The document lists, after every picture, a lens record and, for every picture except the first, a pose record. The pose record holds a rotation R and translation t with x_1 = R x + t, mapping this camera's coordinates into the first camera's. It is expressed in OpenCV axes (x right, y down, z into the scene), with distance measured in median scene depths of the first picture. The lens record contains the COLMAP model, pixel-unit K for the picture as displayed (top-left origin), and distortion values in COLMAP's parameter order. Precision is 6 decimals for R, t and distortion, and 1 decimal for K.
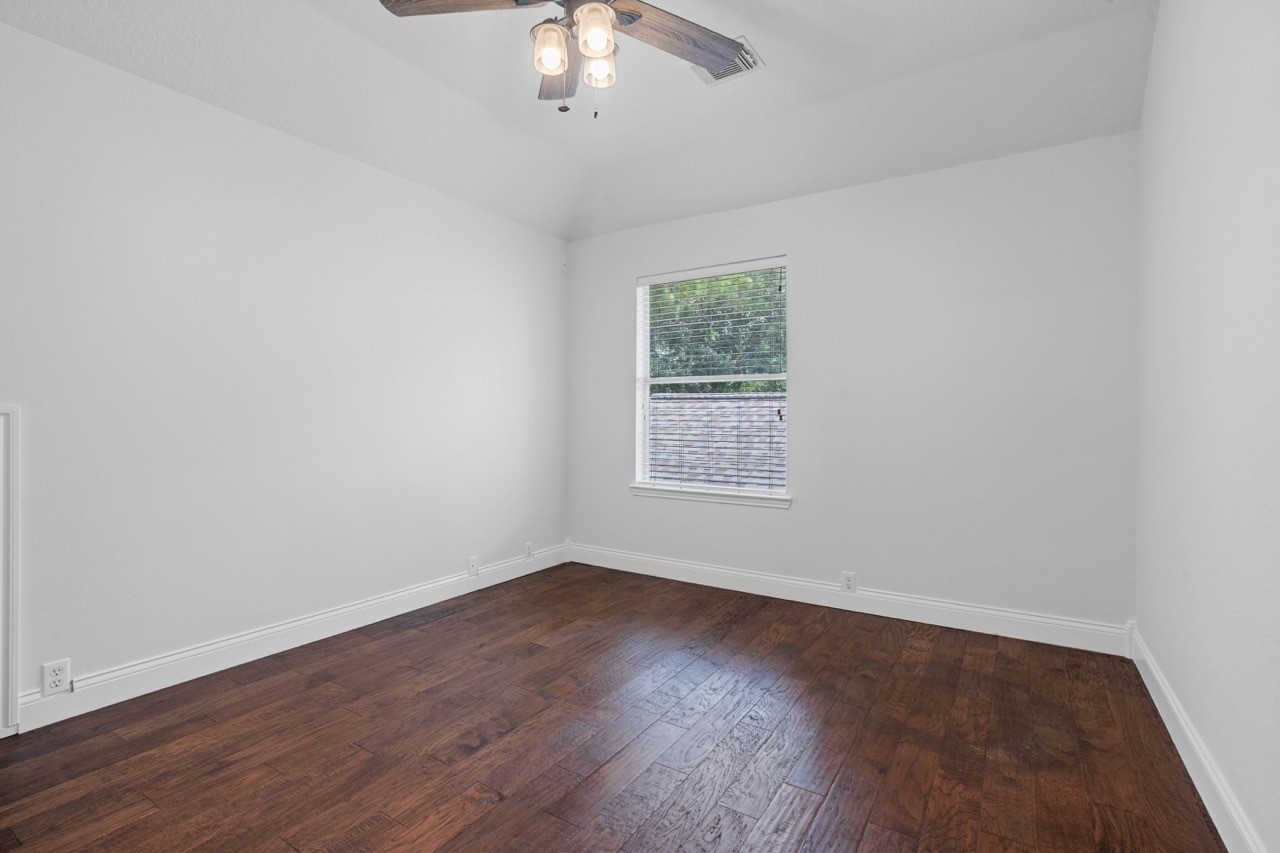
lens RADIAL K [[607.9, 0, 644.9], [0, 607.9, 421.9], [0, 0, 1]] dist [-0.003589, -0.002128]
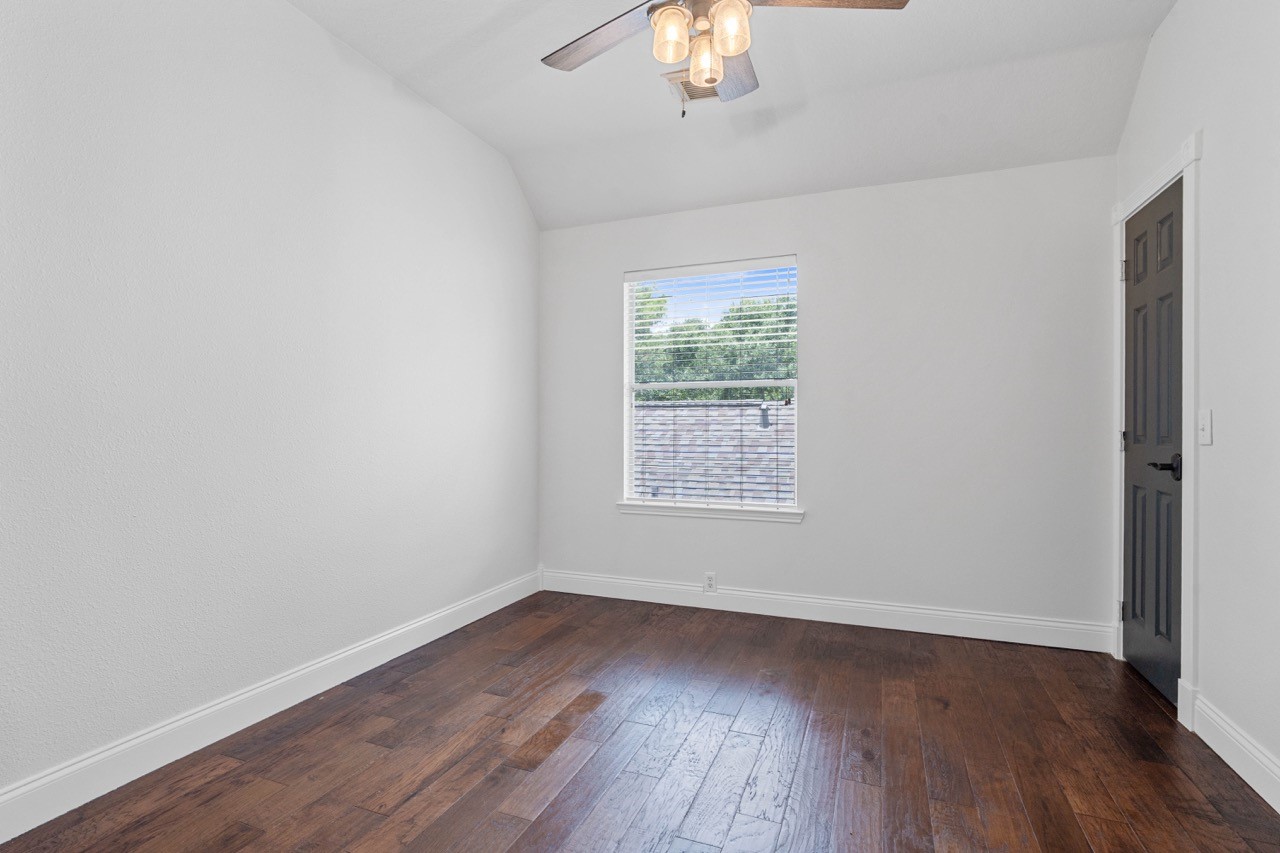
lens RADIAL K [[607.9, 0, 647.2], [0, 607.9, 430.8], [0, 0, 1]] dist [-0.003589, -0.002128]
pose [[0.977692, -0.005166, 0.209980, -0.170434], [0.005268, 0.999986, 0.000078, -0.001498], [-0.209977, 0.001030, 0.977706, 0.111258]]
